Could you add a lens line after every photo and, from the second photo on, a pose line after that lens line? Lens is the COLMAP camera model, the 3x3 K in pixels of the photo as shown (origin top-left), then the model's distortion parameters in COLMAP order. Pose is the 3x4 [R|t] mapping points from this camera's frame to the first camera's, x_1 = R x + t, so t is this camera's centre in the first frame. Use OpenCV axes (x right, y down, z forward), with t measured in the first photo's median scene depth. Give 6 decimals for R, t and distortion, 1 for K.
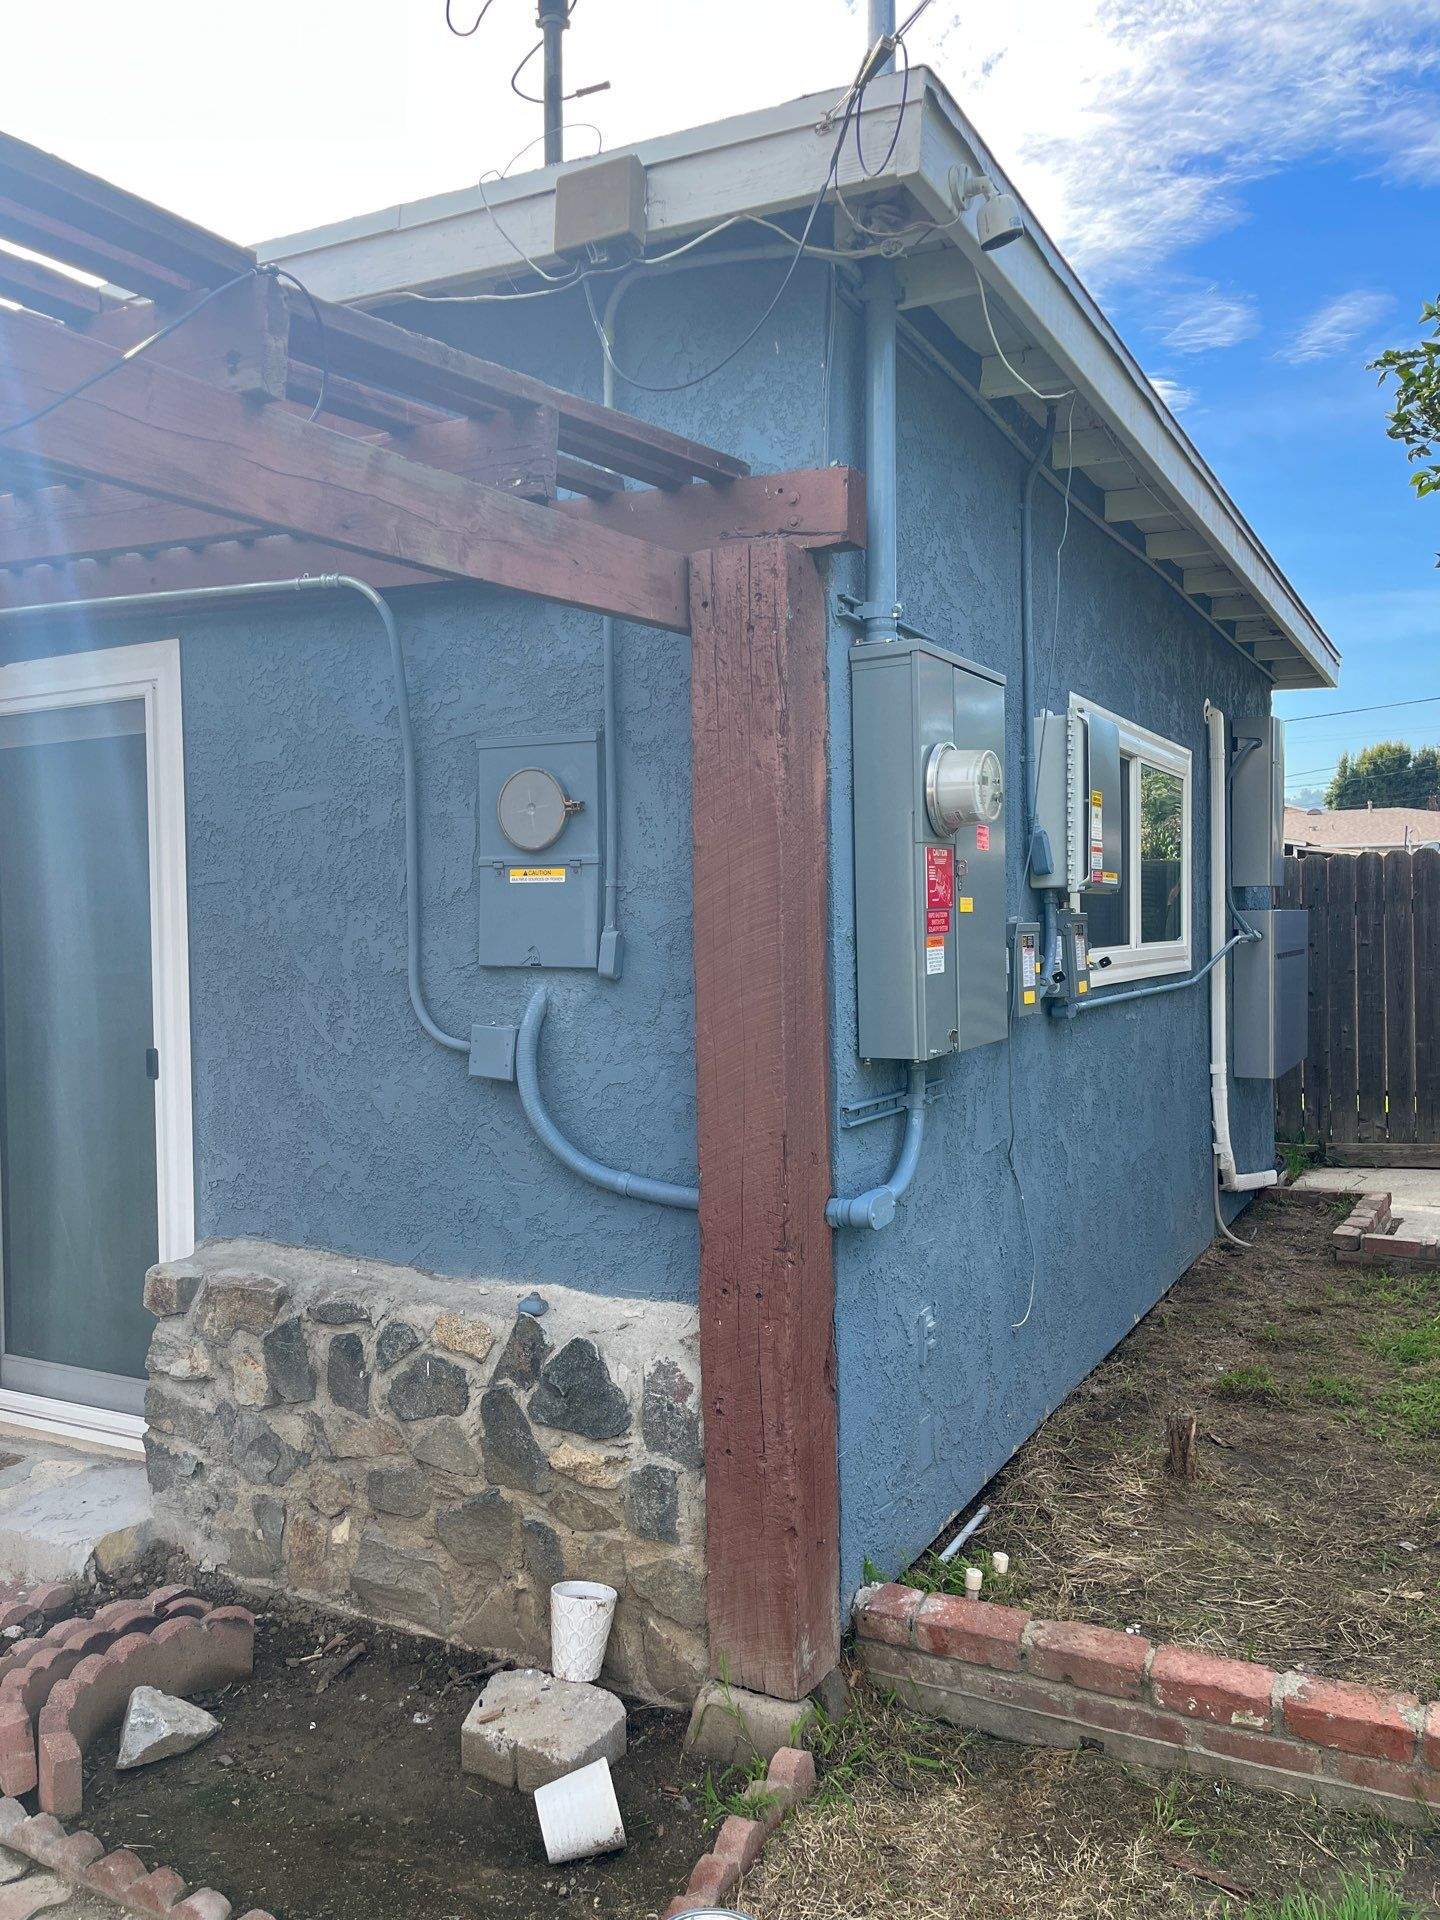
lens RADIAL K [[1470.3, 0, 711.9], [0, 1470.3, 963.3], [0, 0, 1]] dist [0.061749, -0.063946]
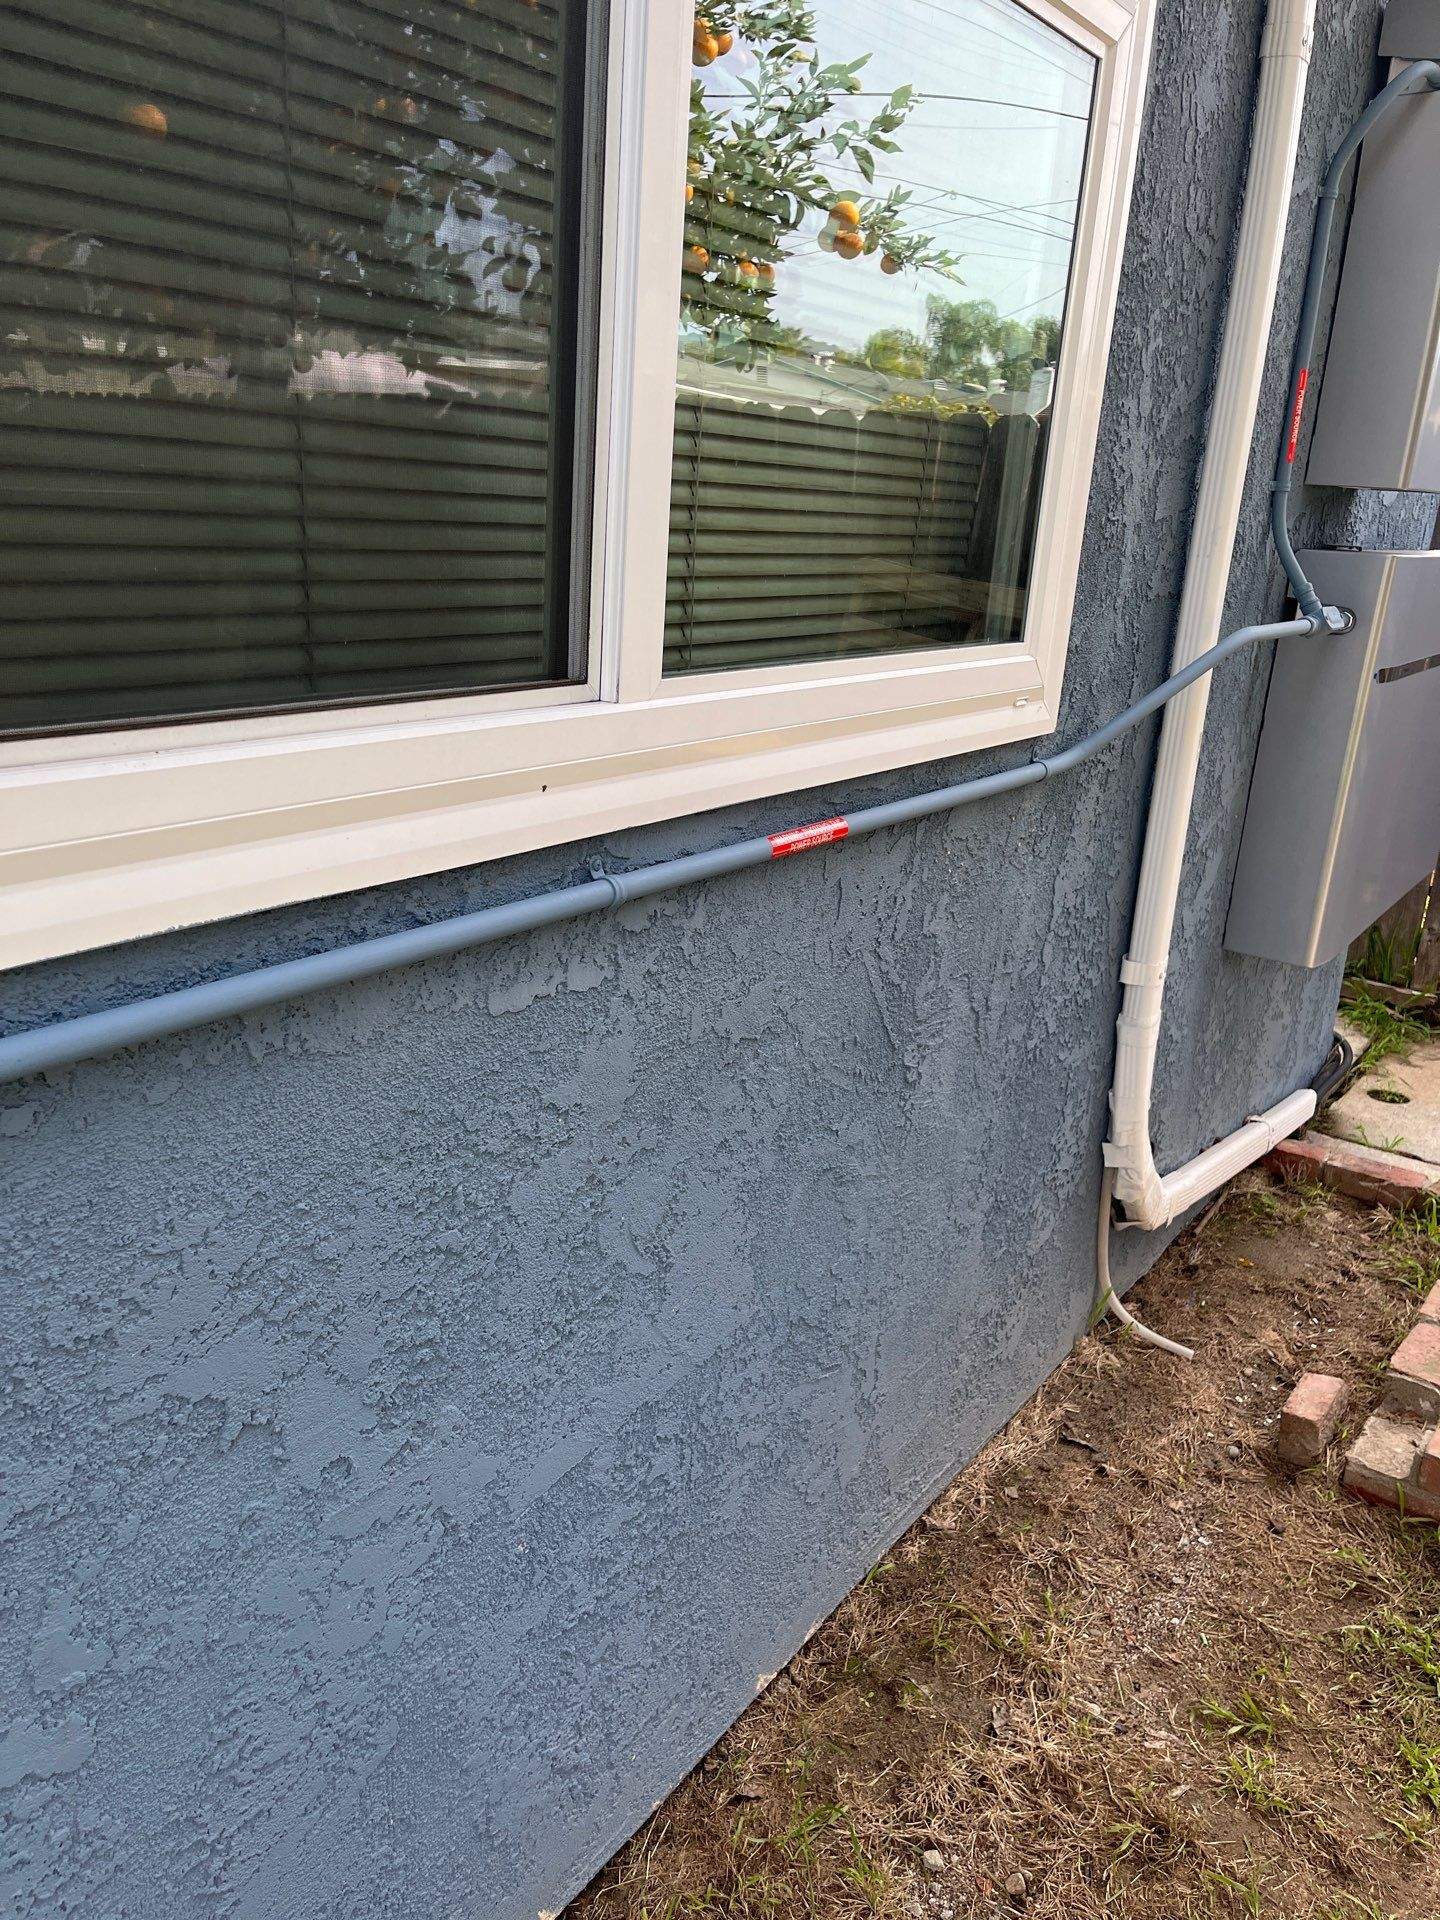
lens RADIAL K [[1470.3, 0, 710.2], [0, 1470.3, 956.0], [0, 0, 1]] dist [0.061749, -0.063946]
pose [[0.989707, 0.108052, -0.093829, 0.326247], [-0.078257, 0.957591, 0.277300, -0.038187], [0.119812, -0.267104, 0.956191, 0.759005]]
